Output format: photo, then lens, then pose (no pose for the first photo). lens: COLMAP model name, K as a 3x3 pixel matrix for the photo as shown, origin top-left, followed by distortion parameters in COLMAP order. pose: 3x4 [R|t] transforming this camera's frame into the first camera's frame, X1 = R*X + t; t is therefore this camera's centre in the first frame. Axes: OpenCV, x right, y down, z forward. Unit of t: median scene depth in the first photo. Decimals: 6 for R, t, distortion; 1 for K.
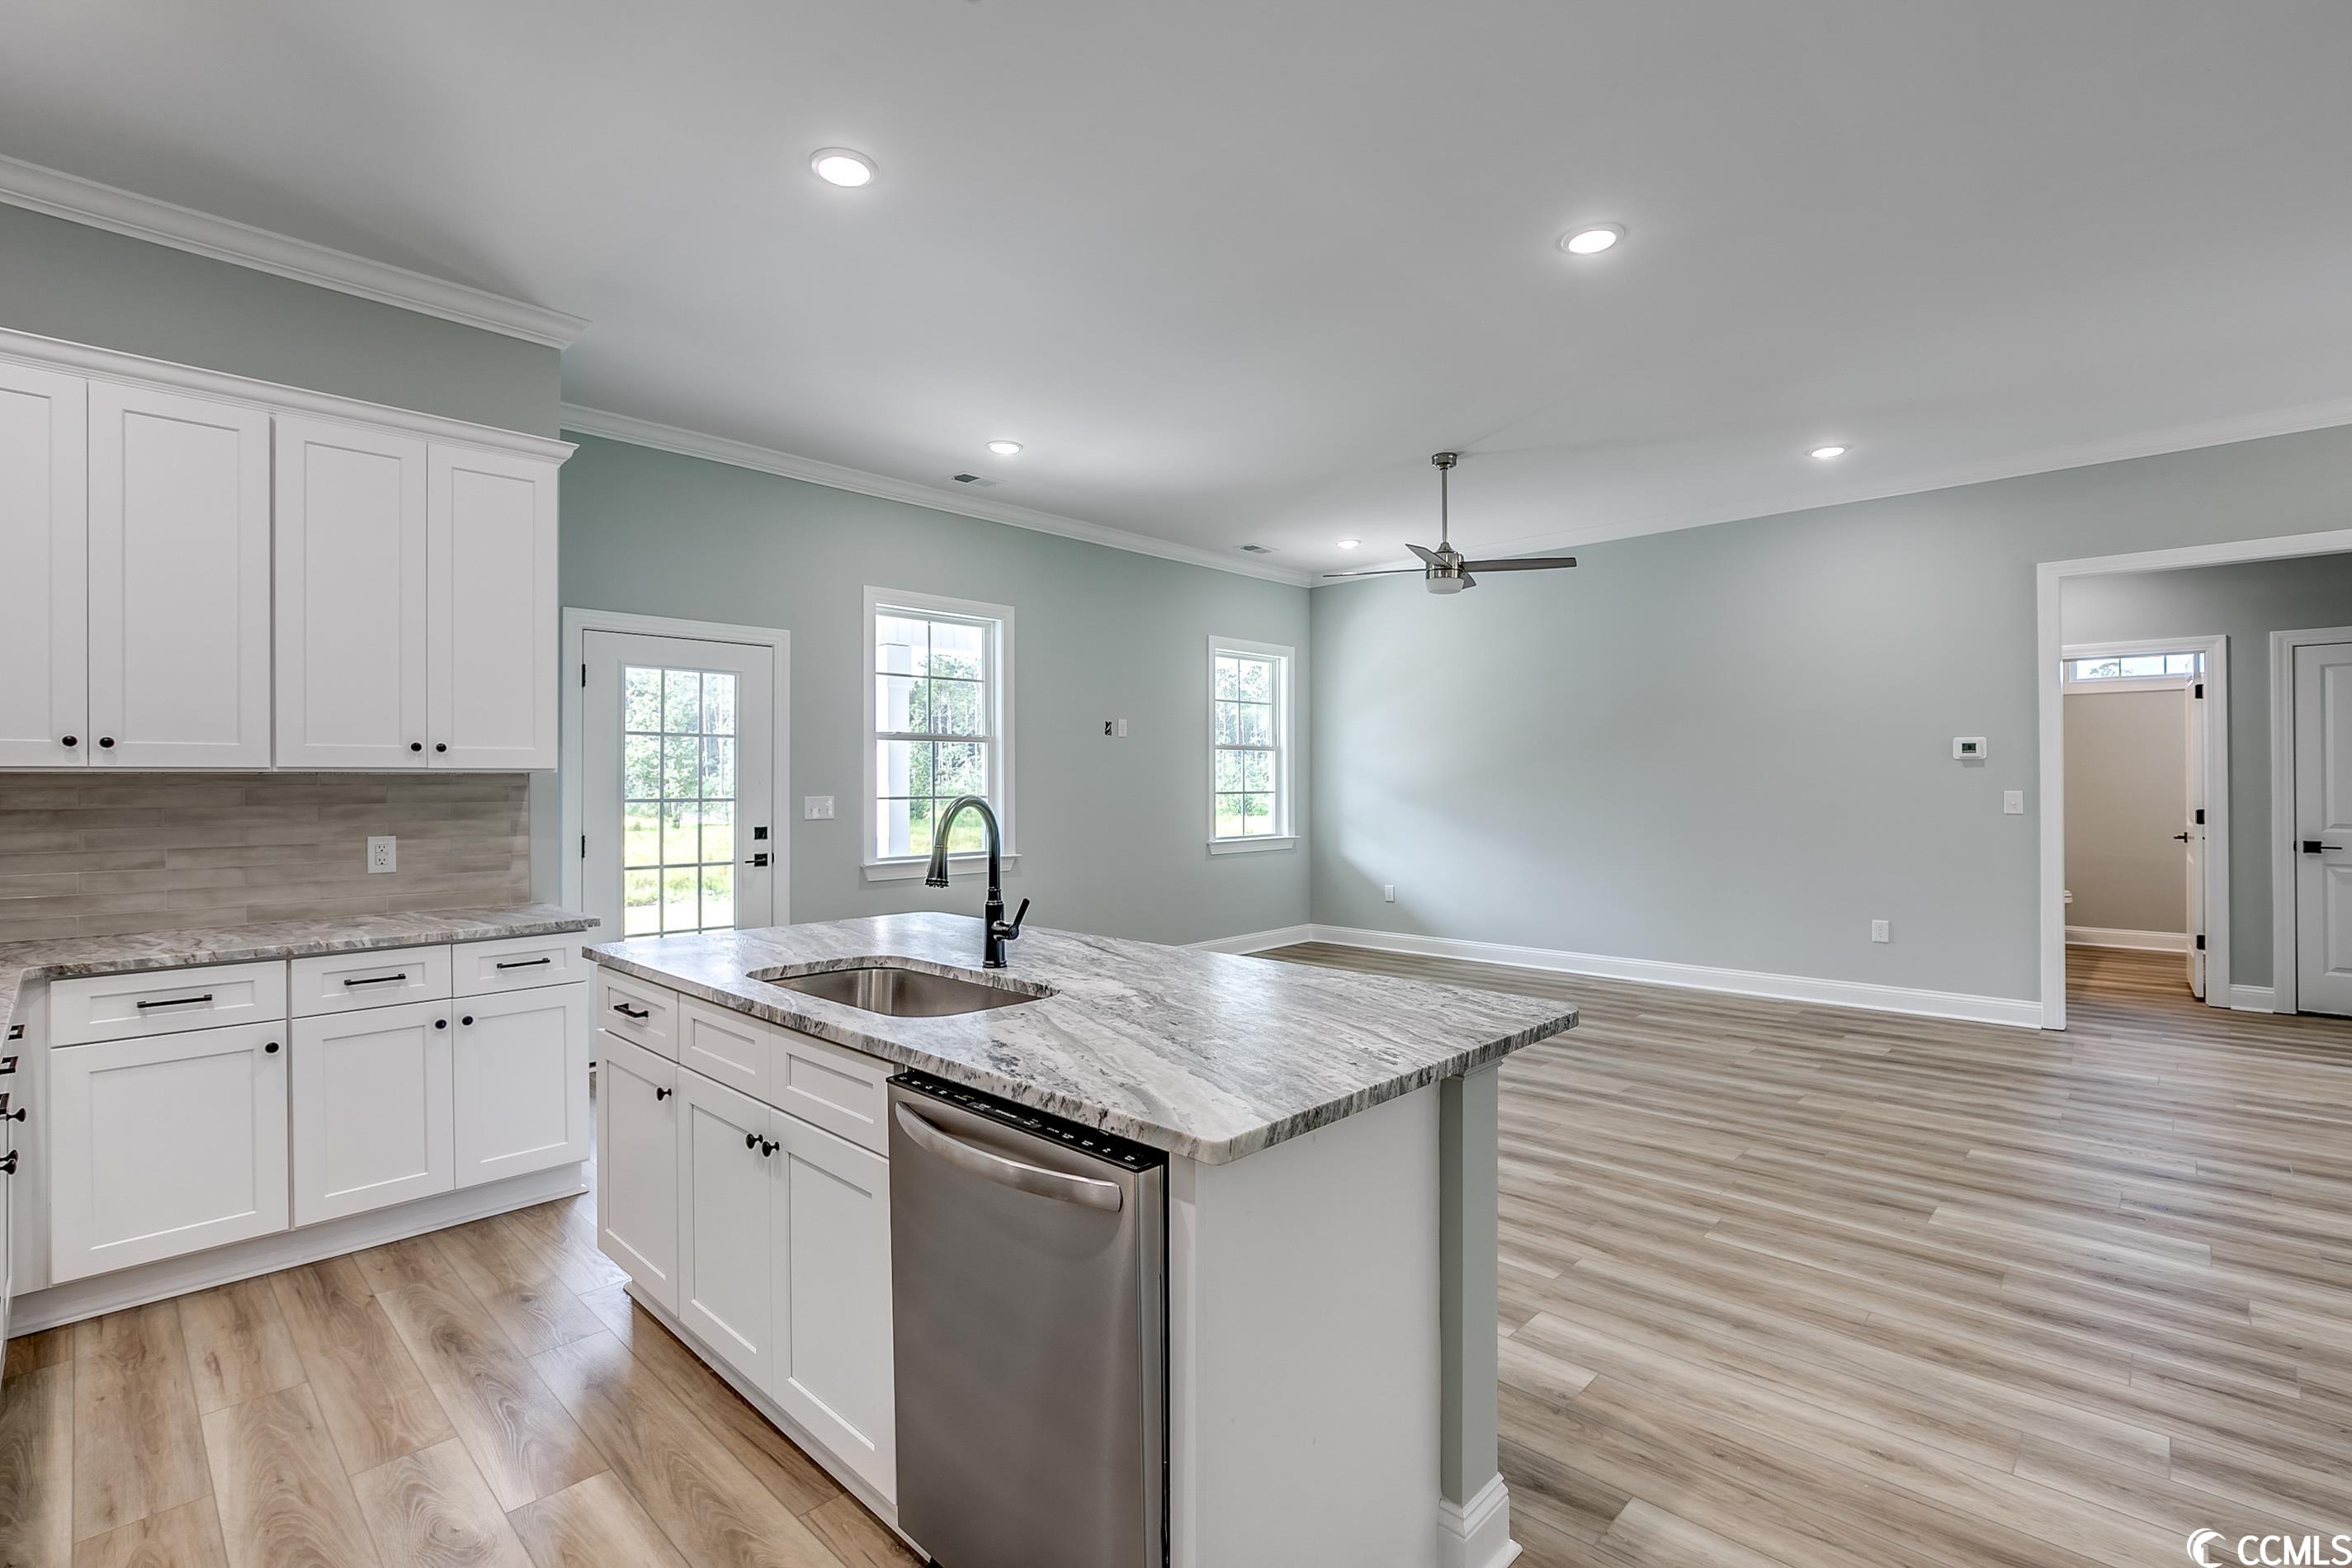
lens RADIAL K [[1067.5, 0, 1186.9], [0, 1067.5, 778.7], [0, 0, 1]] dist [-0.026228, 0.010132]
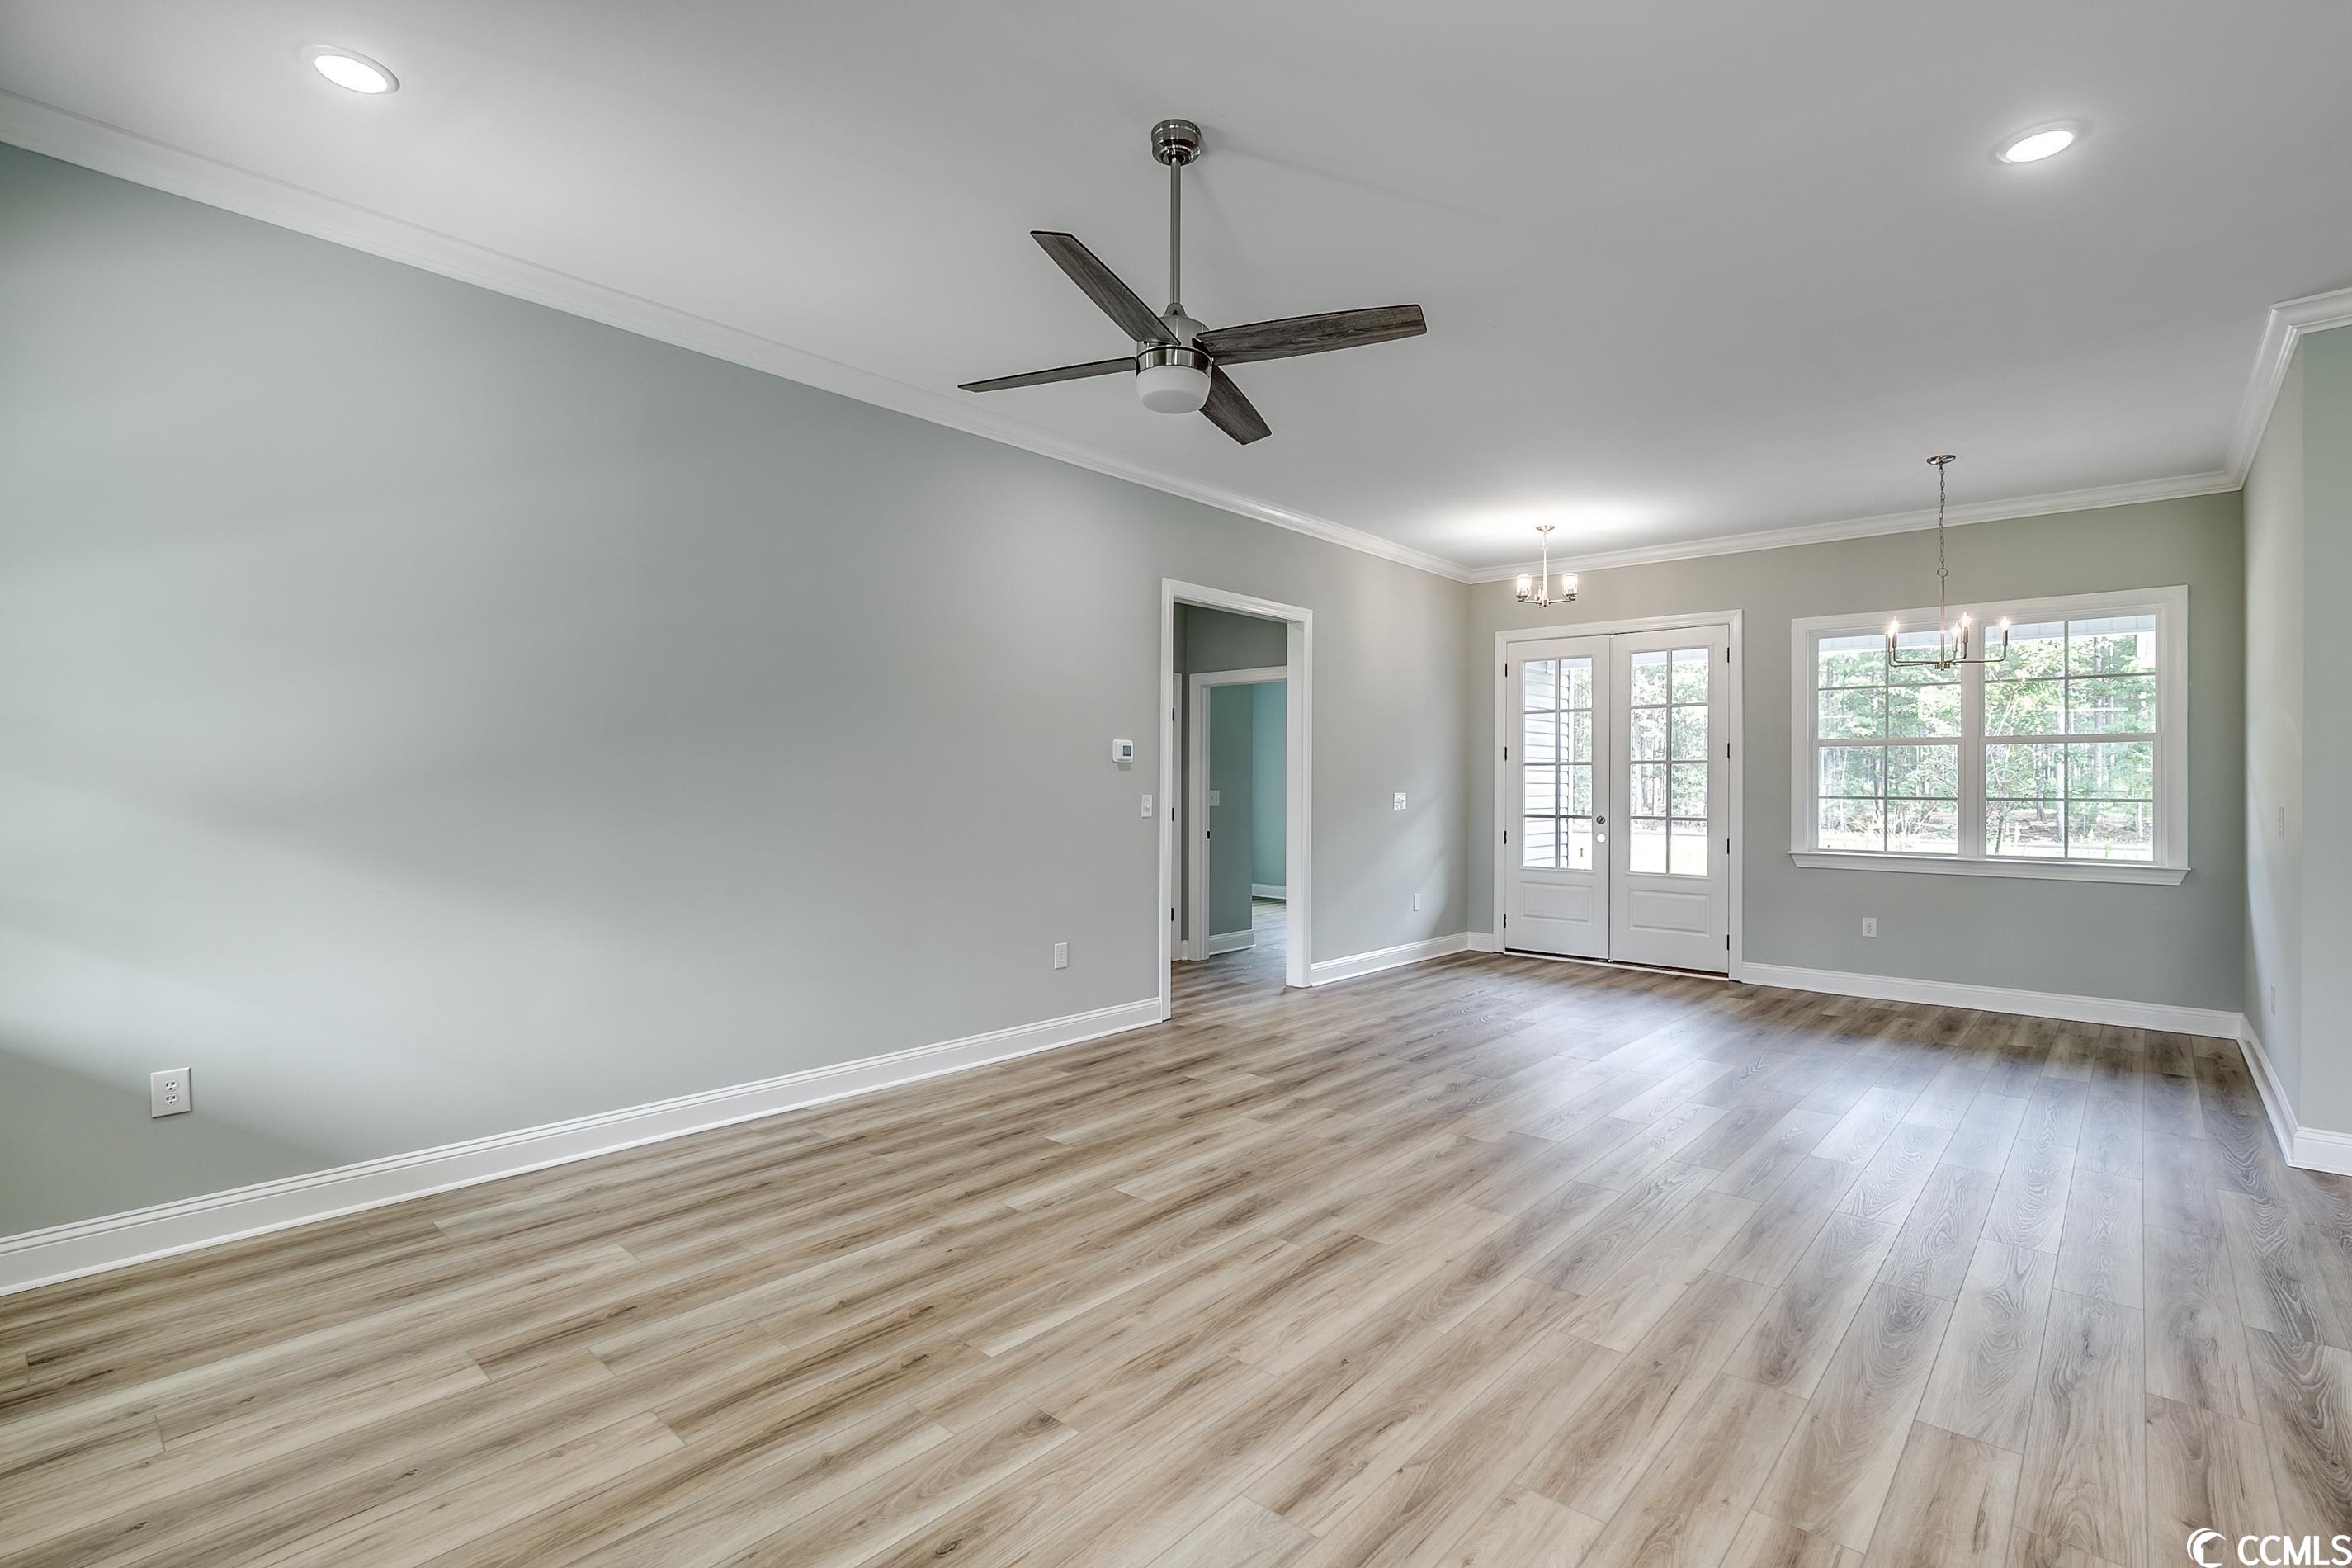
lens RADIAL K [[1076.2, 0, 1180.3], [0, 1076.2, 782.4], [0, 0, 1]] dist [-0.010412, 0.000041]
pose [[-0.025148, 0.005614, 0.999668, -0.407421], [-0.009046, 0.999942, -0.005843, 0.007924], [-0.999643, -0.009190, -0.025096, 1.571921]]
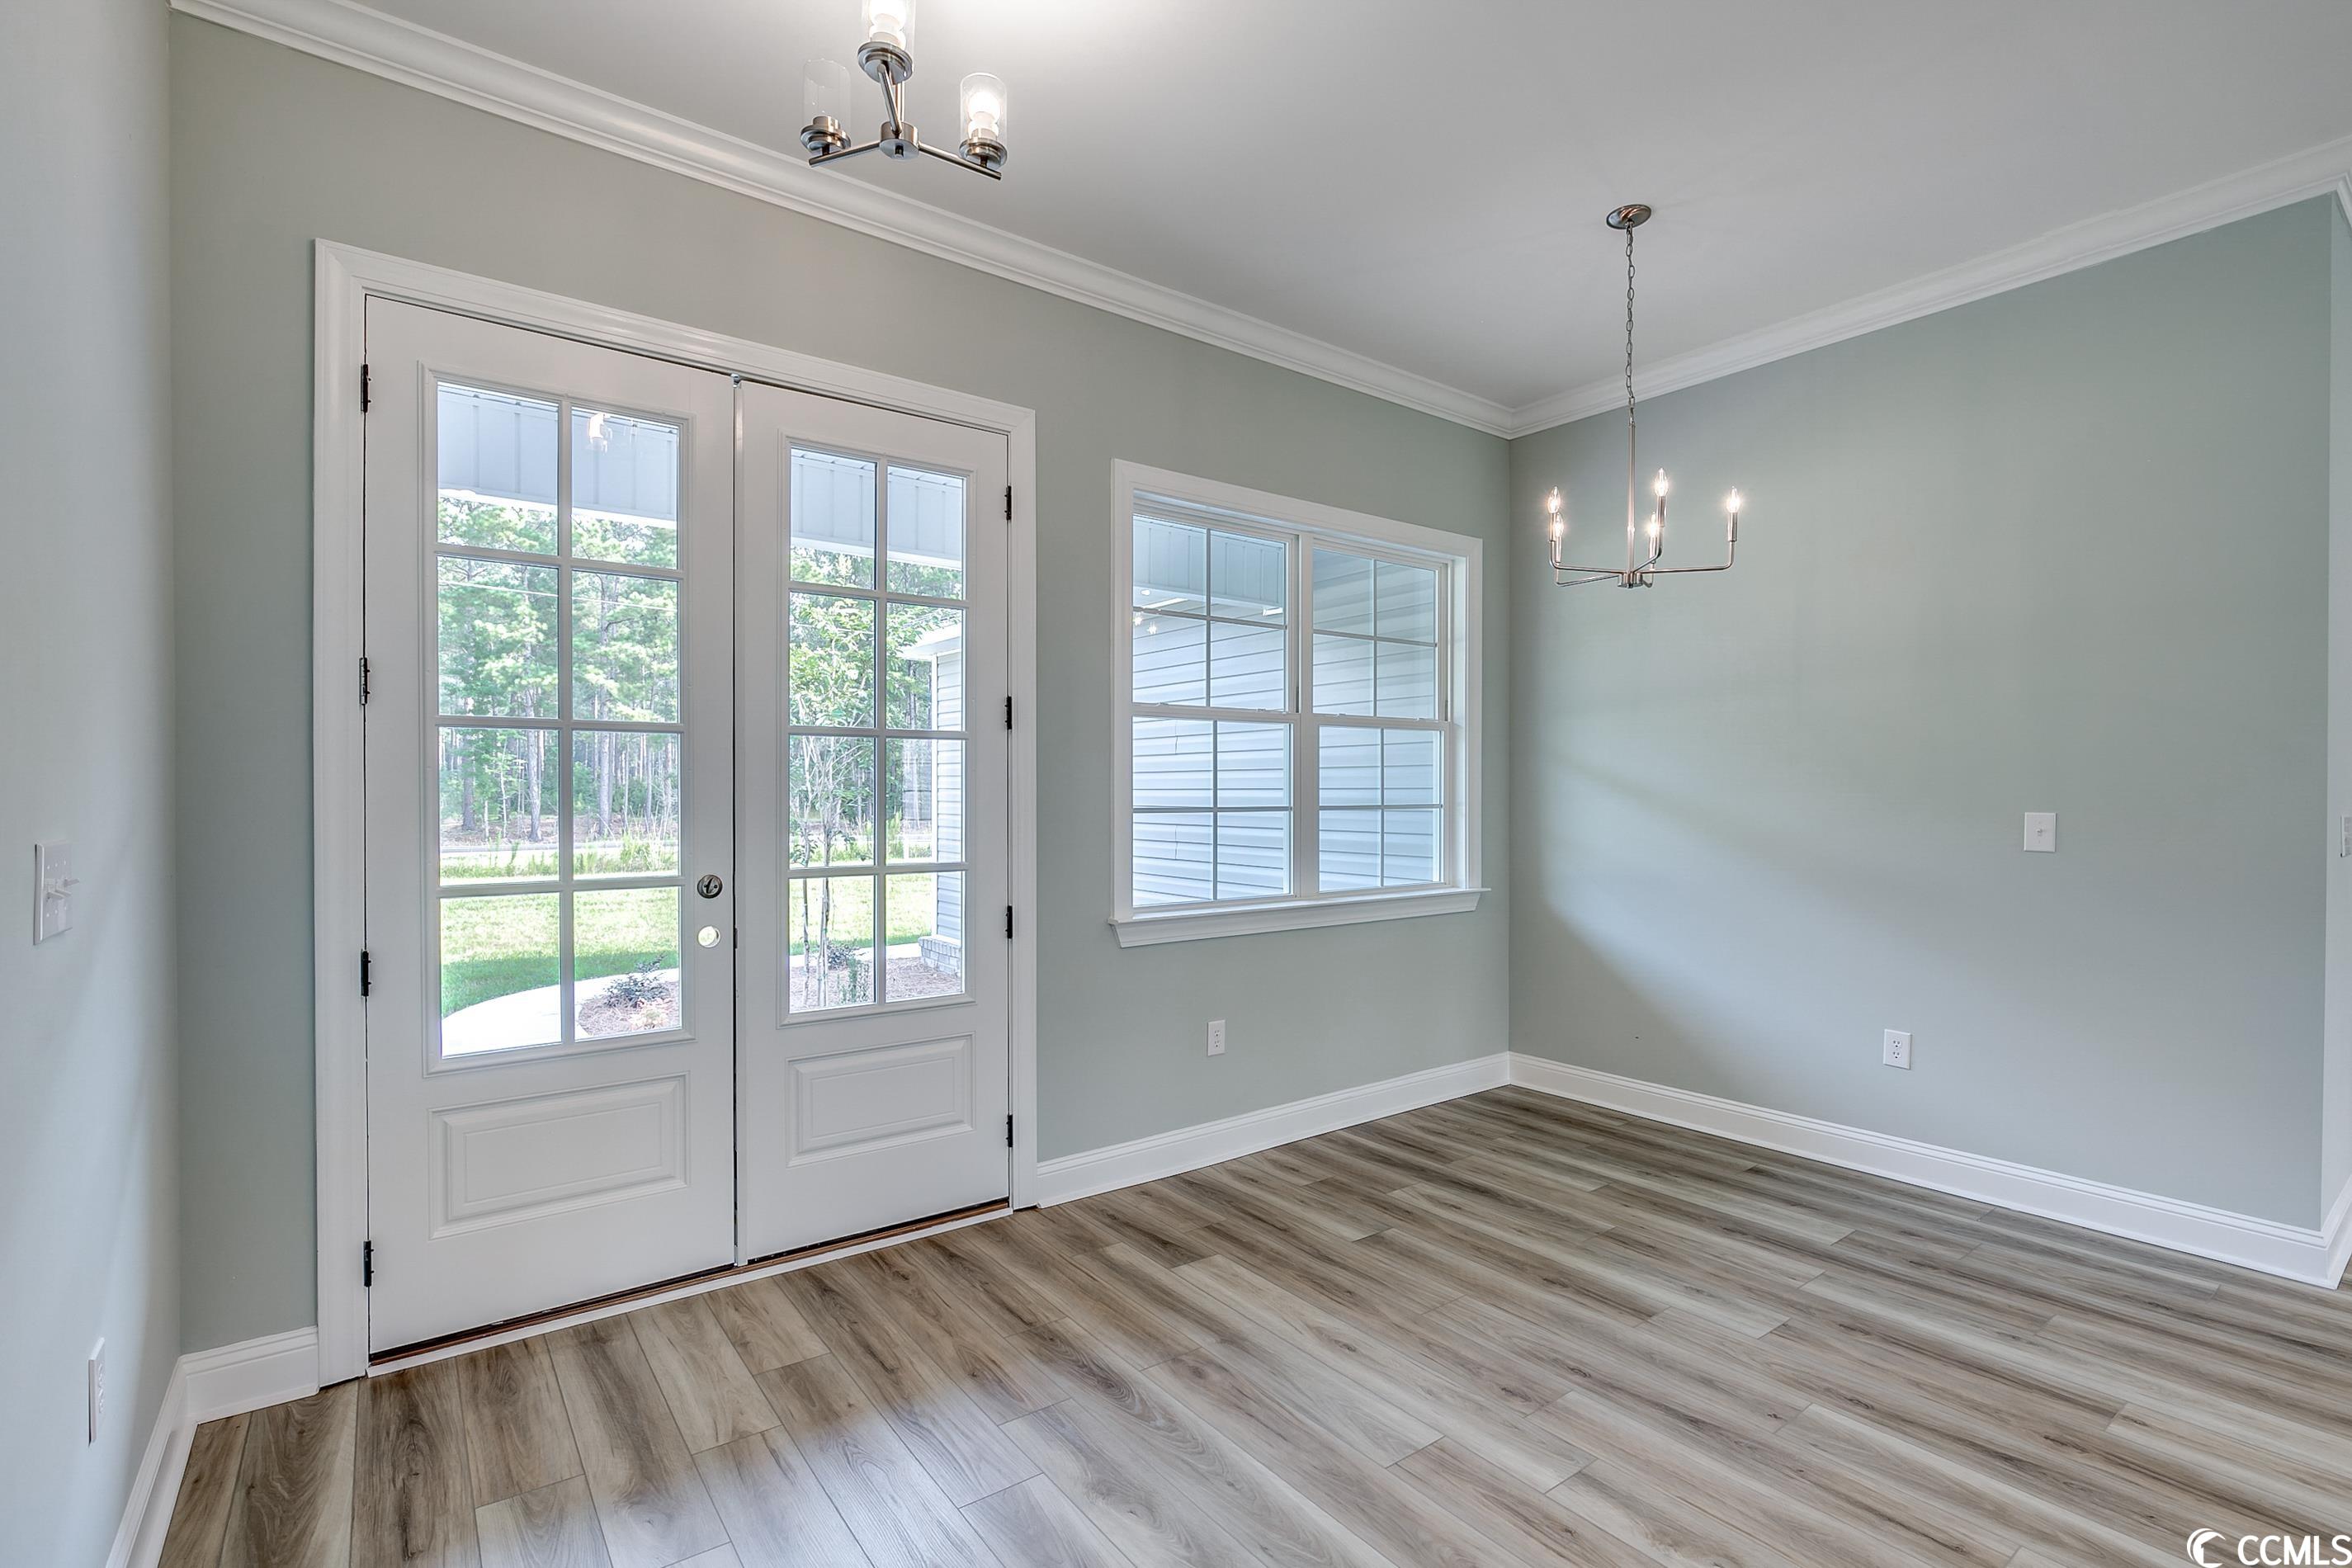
lens RADIAL K [[1060.7, 0, 1186.3], [0, 1060.7, 794.2], [0, 0, 1]] dist [-0.015044, -0.000286]
pose [[-0.984210, 0.004459, 0.176946, 1.301372], [0.004522, 0.999990, -0.000048, -0.002491], [-0.176944, 0.000753, -0.984221, 1.358574]]
